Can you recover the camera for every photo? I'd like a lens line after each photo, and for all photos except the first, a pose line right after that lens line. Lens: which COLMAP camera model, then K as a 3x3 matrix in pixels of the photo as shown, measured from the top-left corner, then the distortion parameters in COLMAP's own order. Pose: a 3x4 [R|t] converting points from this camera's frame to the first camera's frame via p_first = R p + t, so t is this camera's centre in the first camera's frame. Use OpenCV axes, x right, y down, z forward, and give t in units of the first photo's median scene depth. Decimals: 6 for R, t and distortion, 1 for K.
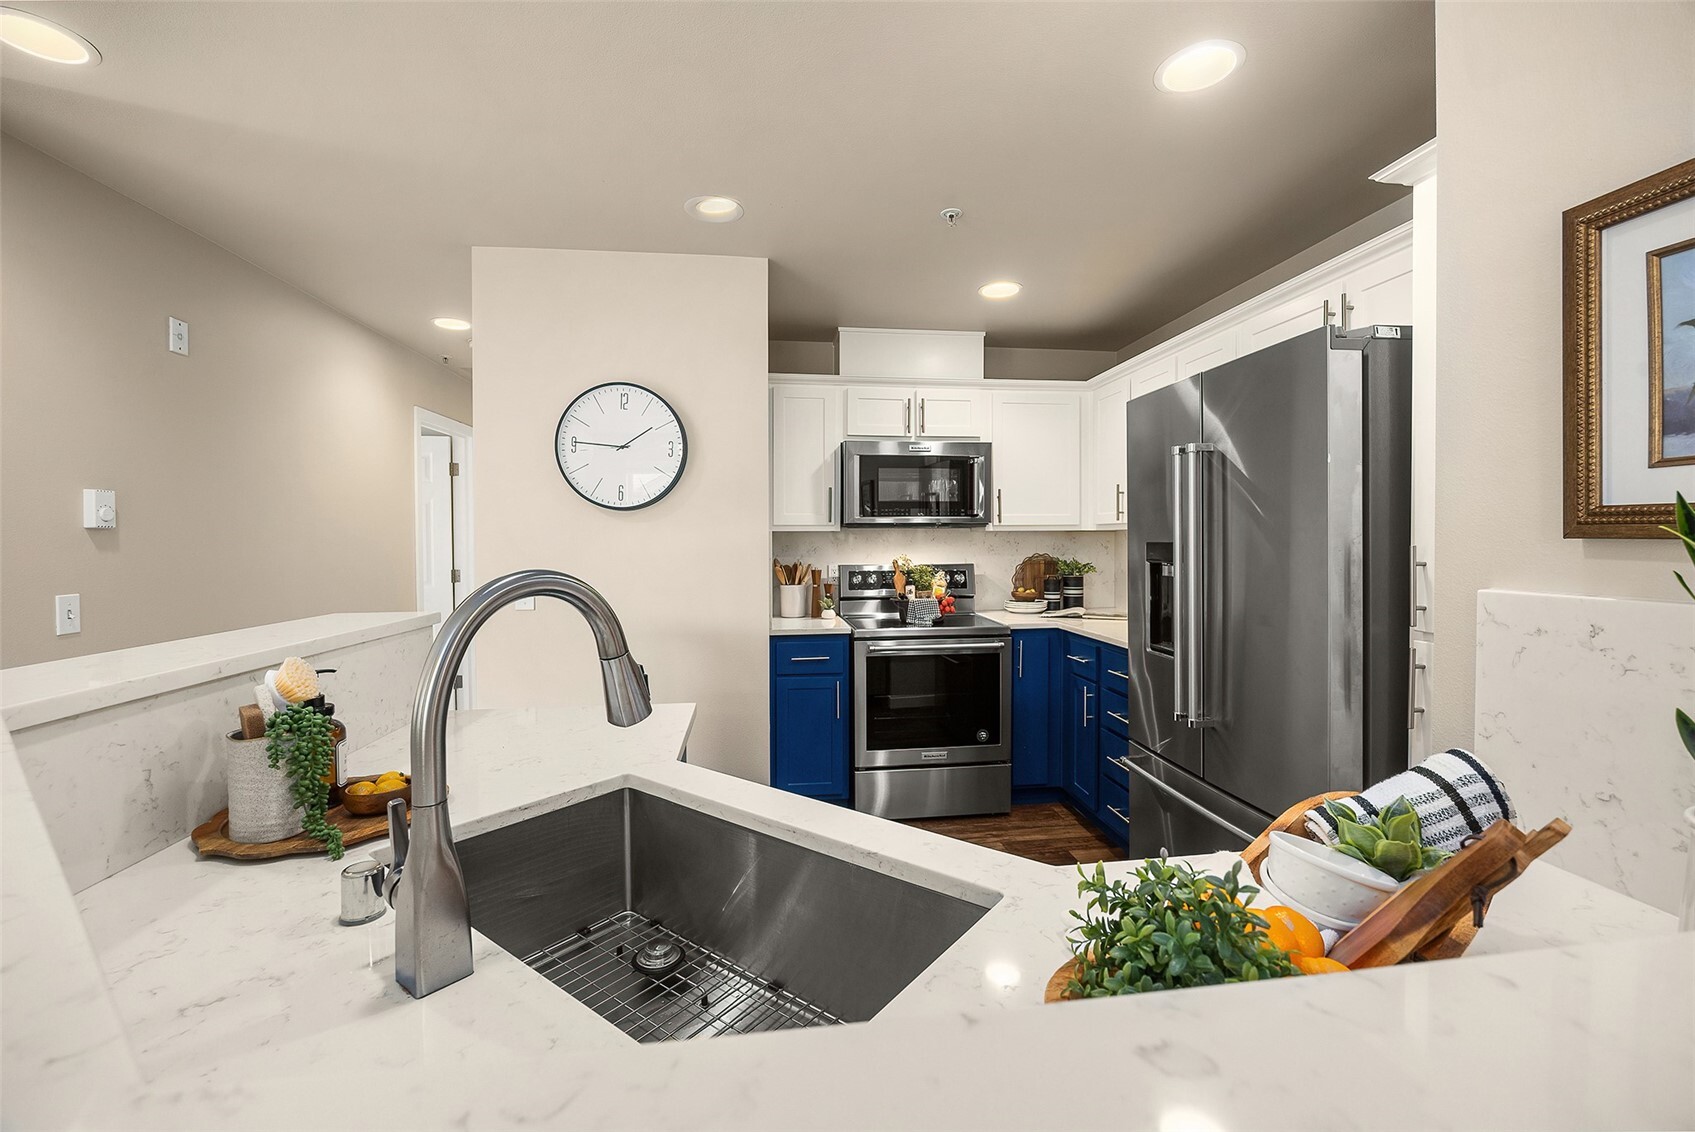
lens RADIAL K [[713.8, 0, 842.0], [0, 713.8, 554.0], [0, 0, 1]] dist [-0.015142, 0.000248]
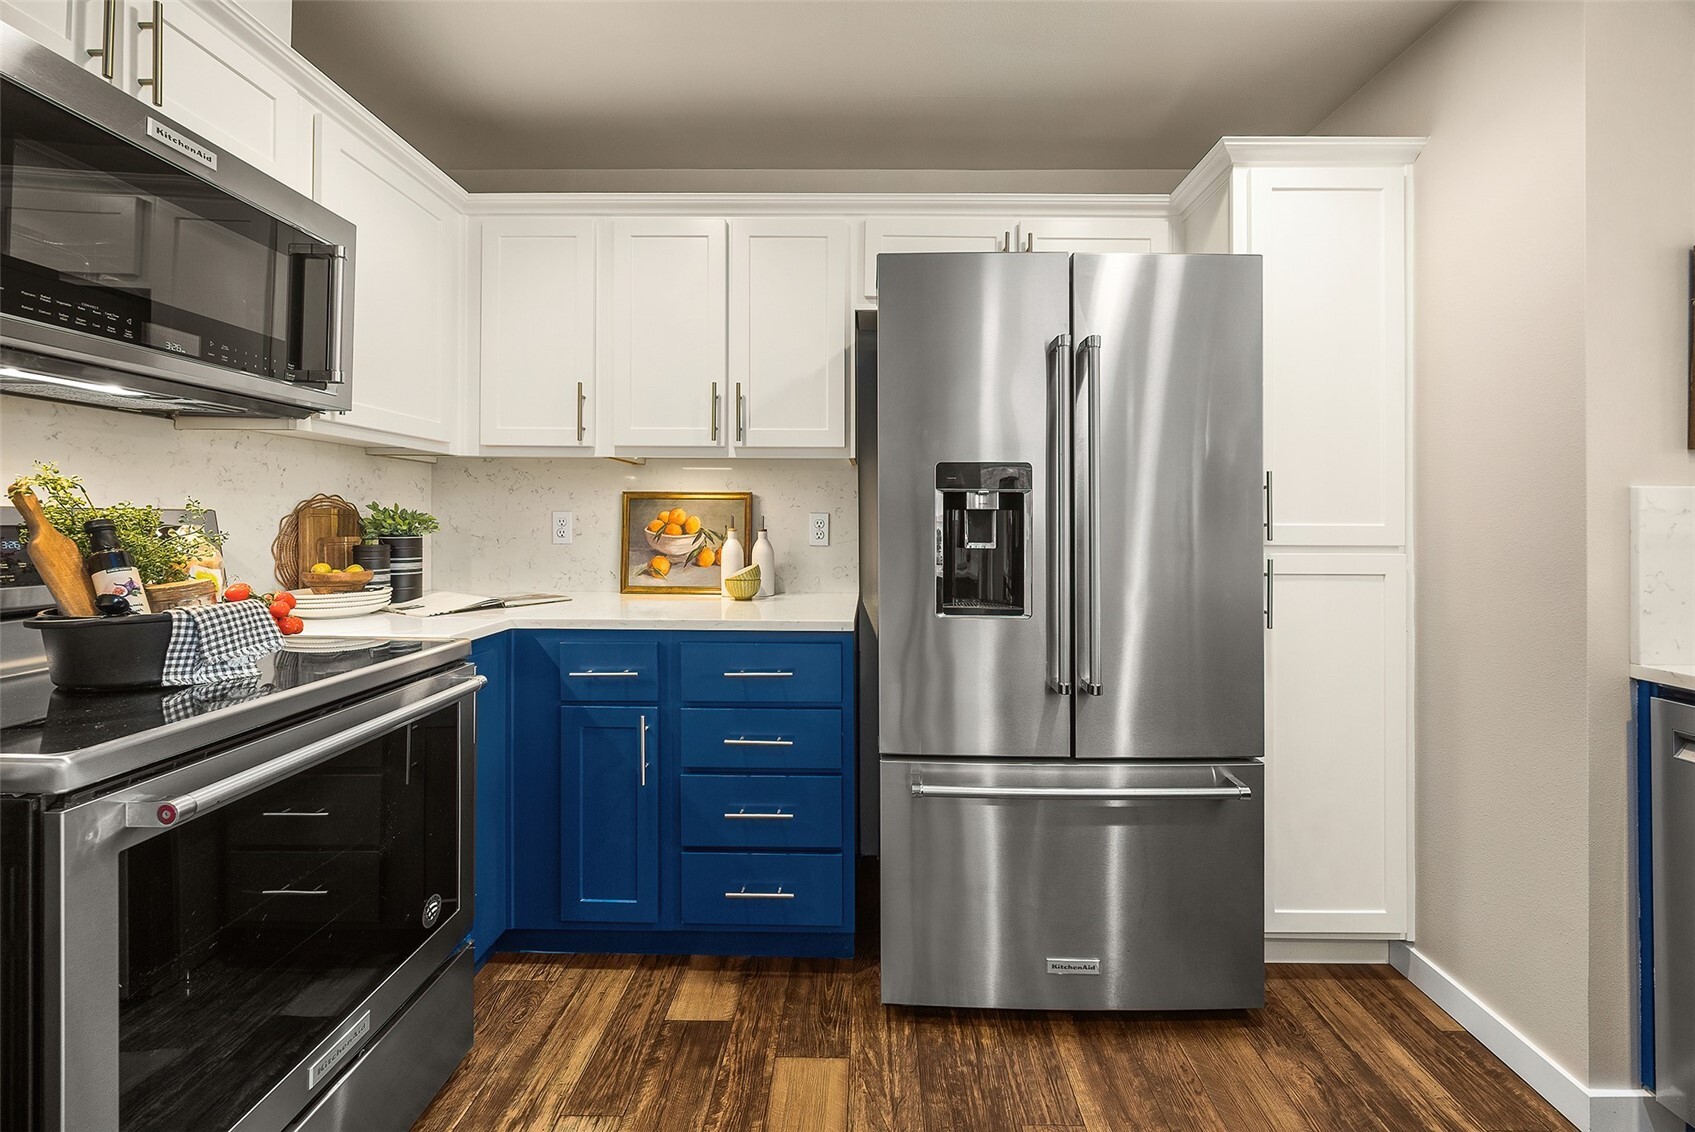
lens RADIAL K [[668.5, 0, 850.7], [0, 668.5, 515.5], [0, 0, 1]] dist [0.001029, 0.000037]
pose [[0.113251, 0.017802, 0.993407, -0.168189], [0.010970, 0.999756, -0.019166, 0.032278], [-0.993506, 0.013068, 0.113028, 0.702690]]
